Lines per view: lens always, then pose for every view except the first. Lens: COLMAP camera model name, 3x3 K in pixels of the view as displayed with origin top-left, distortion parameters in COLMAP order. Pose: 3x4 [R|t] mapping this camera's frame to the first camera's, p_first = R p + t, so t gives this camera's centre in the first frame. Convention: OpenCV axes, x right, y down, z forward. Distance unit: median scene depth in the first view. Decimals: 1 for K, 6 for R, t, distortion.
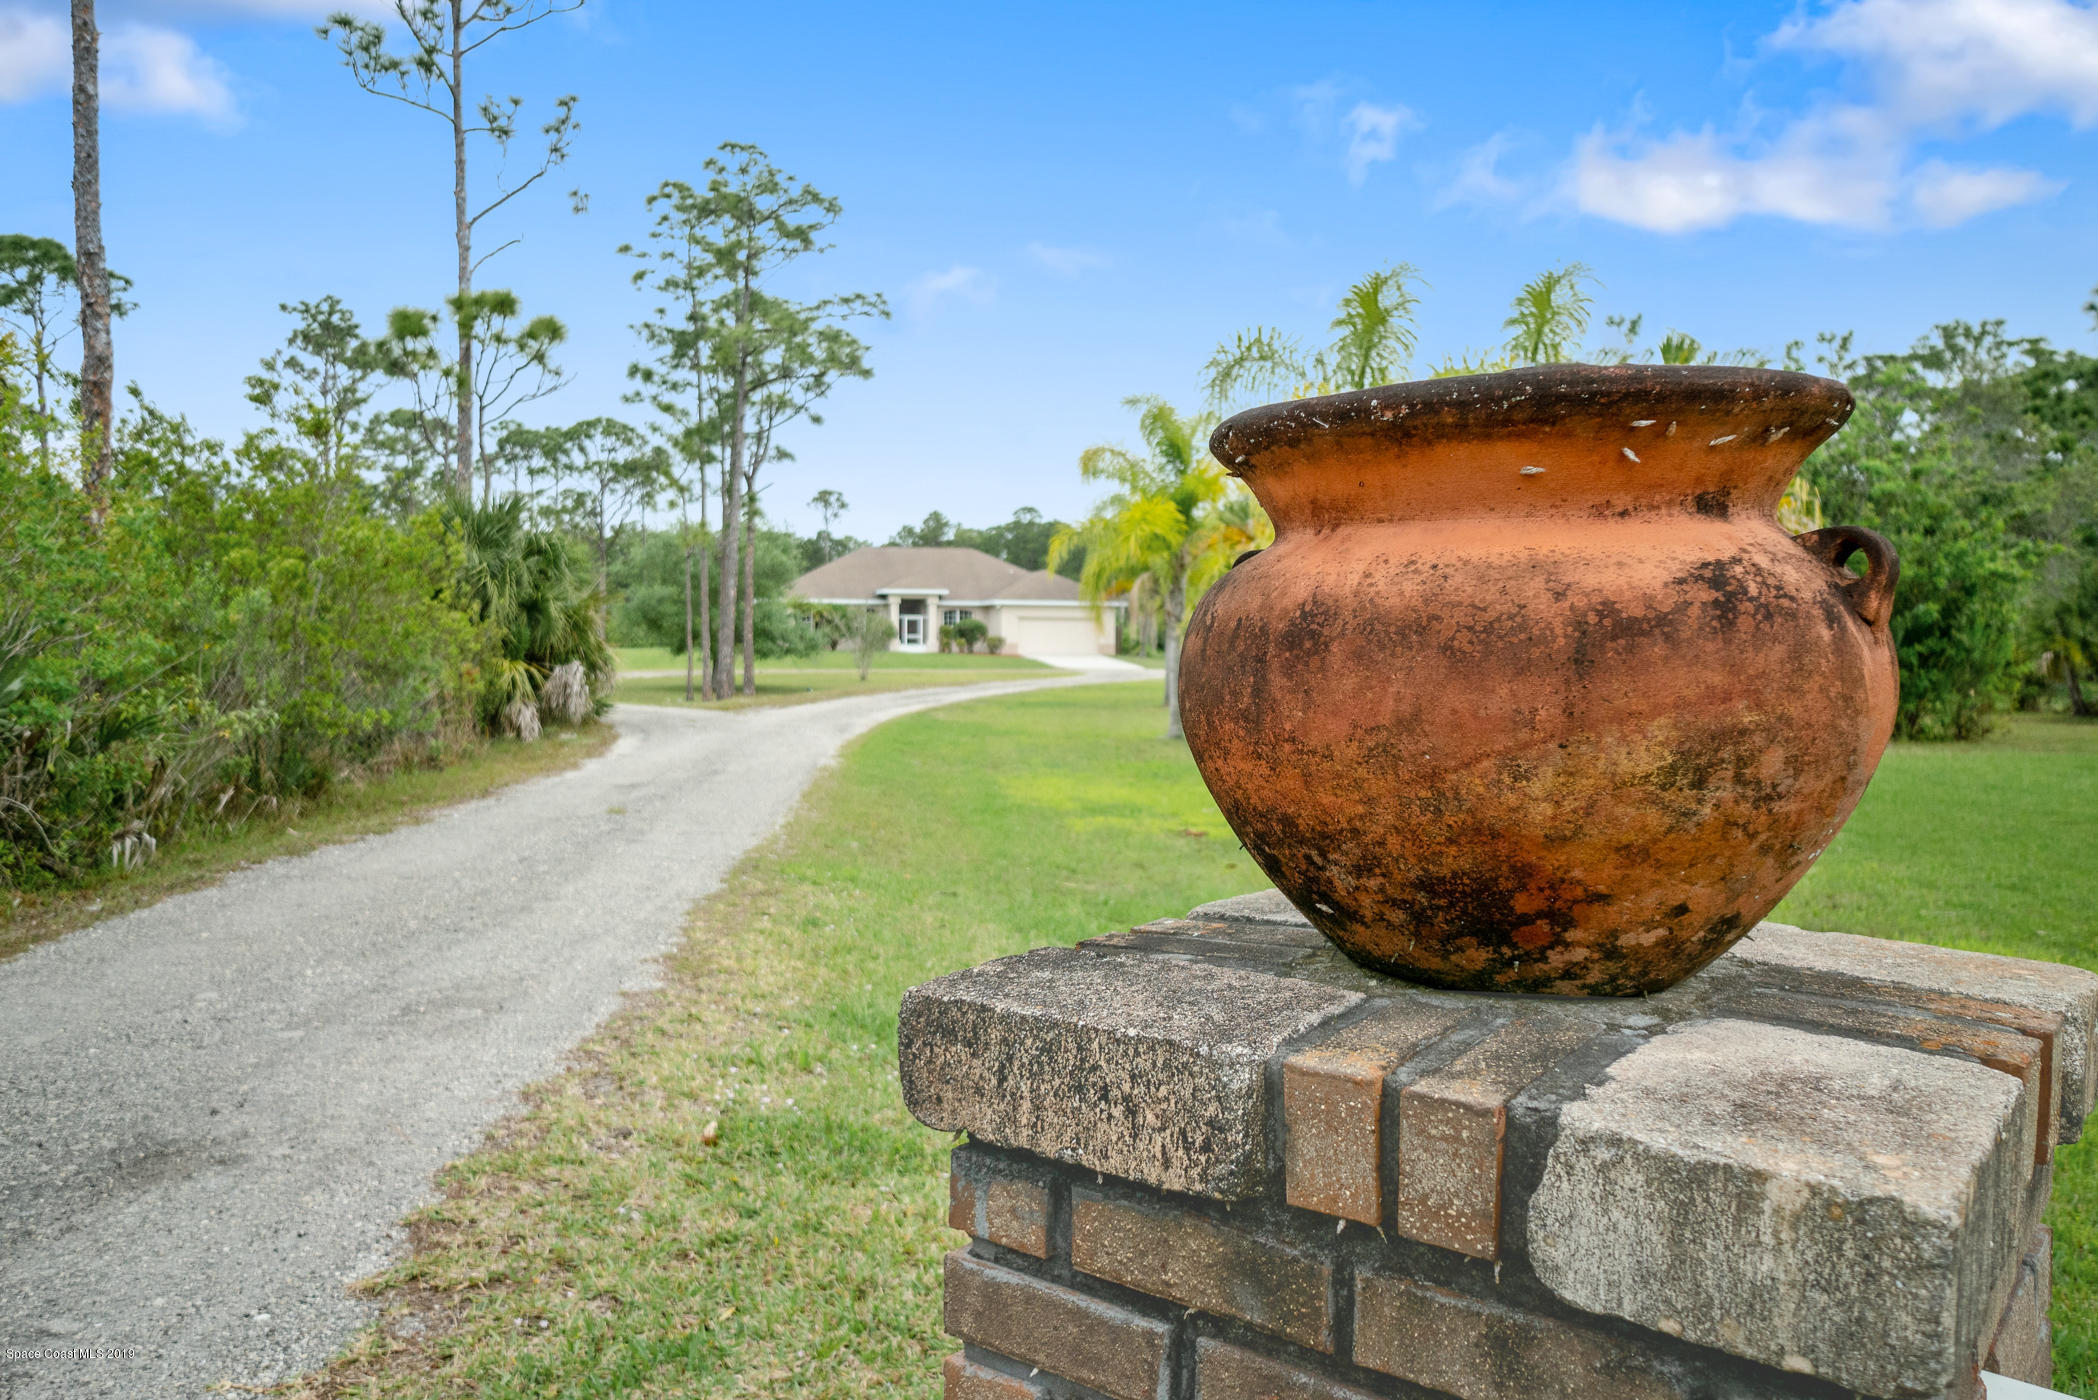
lens RADIAL K [[1613.7, 0, 1058.7], [0, 1613.7, 691.0], [0, 0, 1]] dist [0.032637, 0.004644]
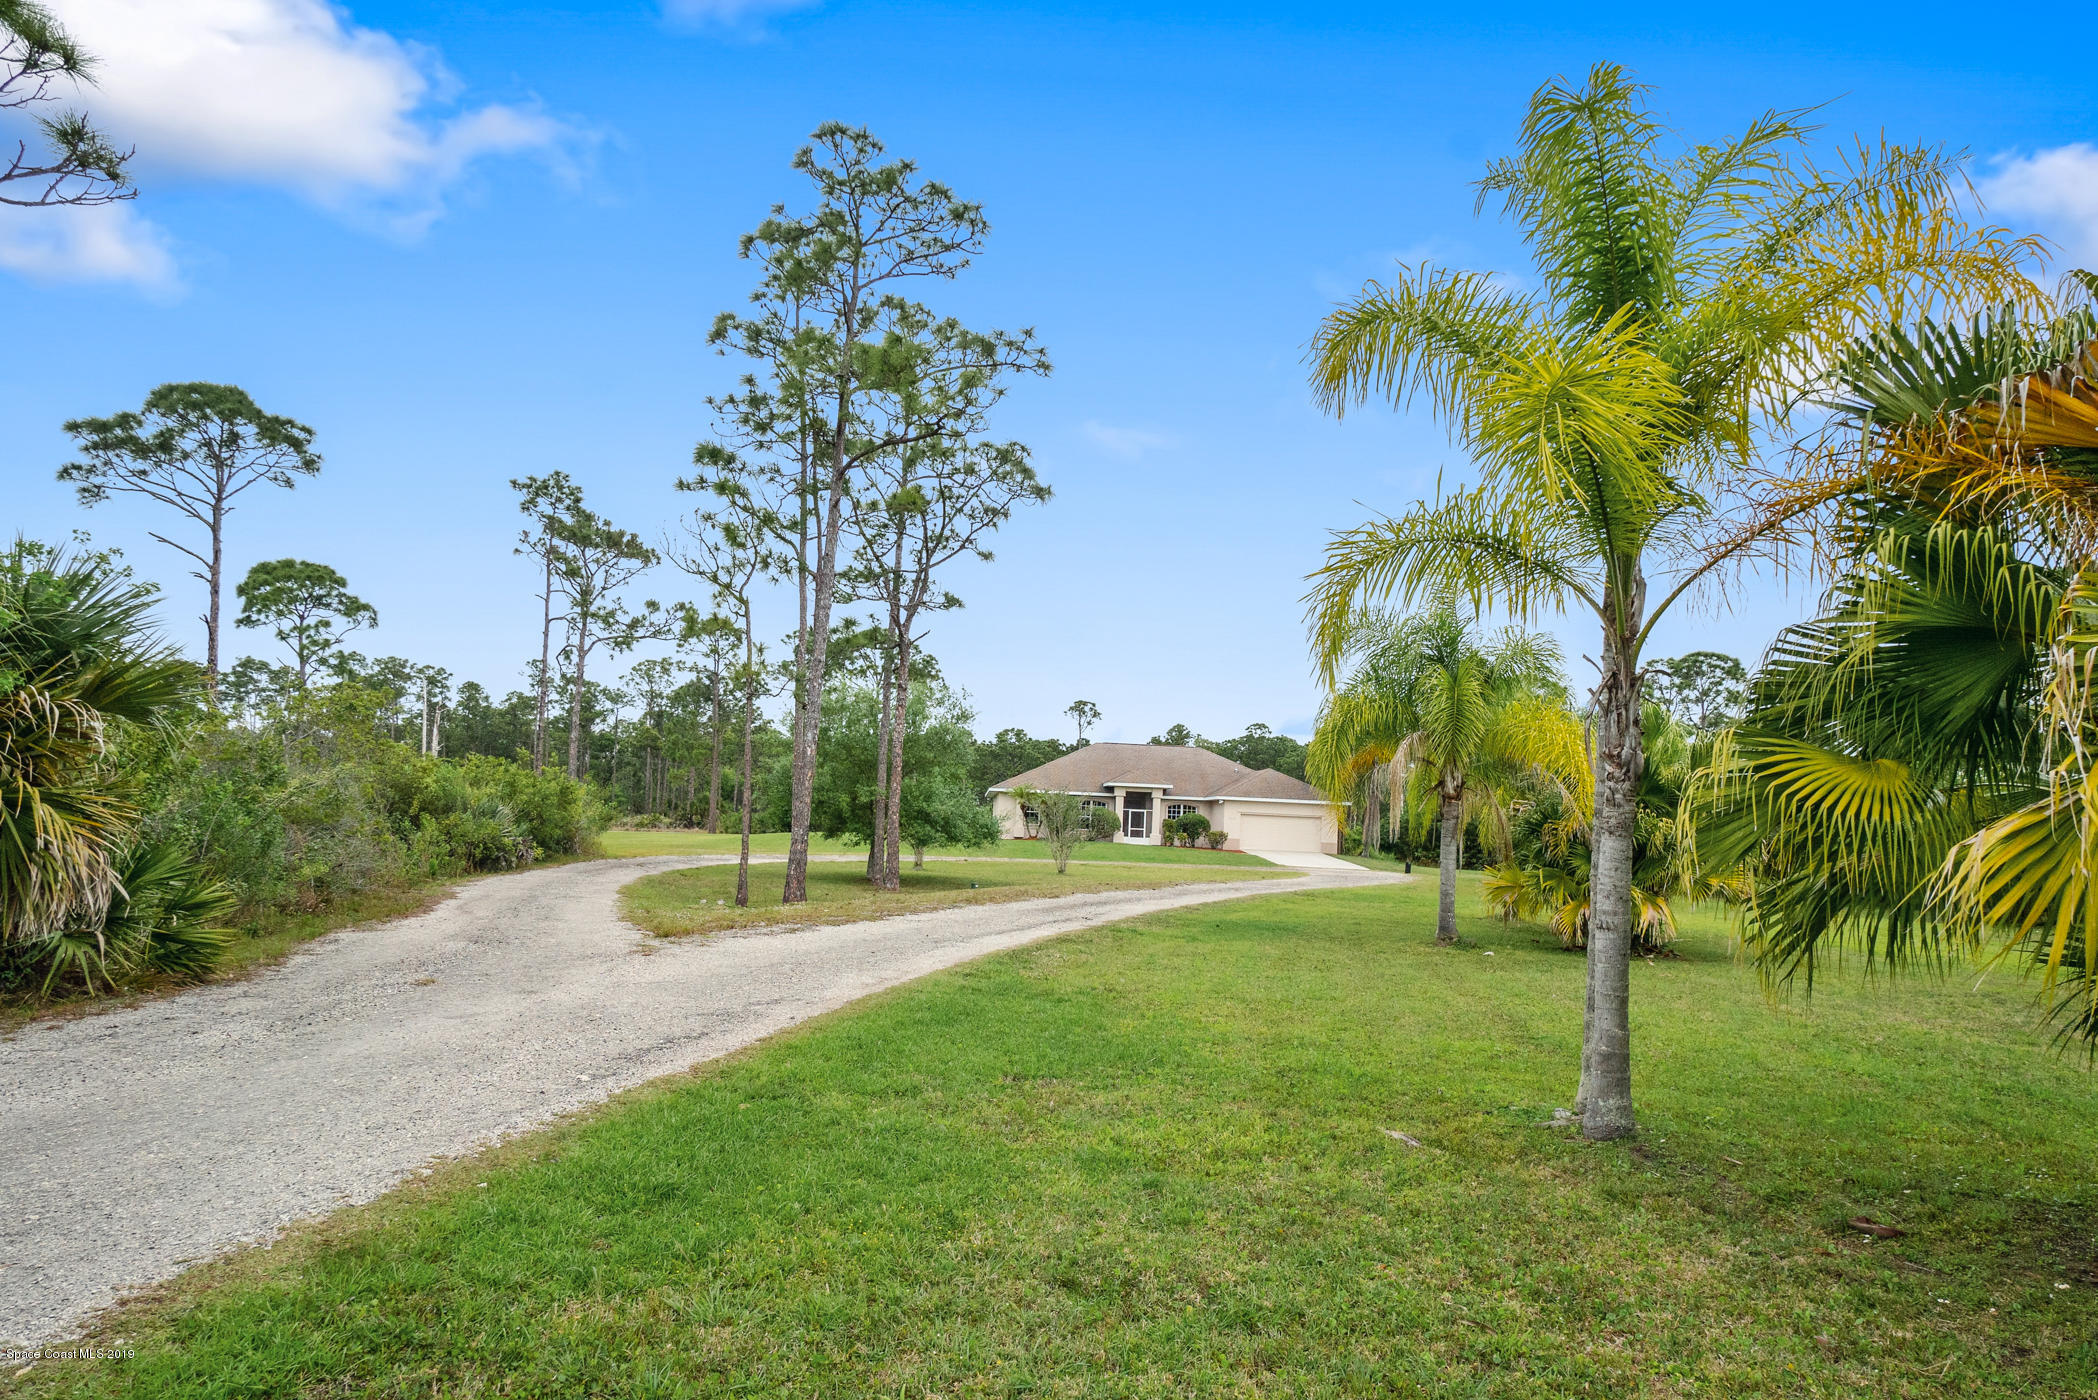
lens RADIAL K [[1231.8, 0, 1105.8], [0, 1231.8, 706.1], [0, 0, 1]] dist [-0.000263, -0.000026]
pose [[0.989078, 0.020157, -0.146010, 0.002036], [-0.039923, 0.990212, -0.133740, -0.005839], [0.141885, 0.138108, 0.980201, 0.225236]]
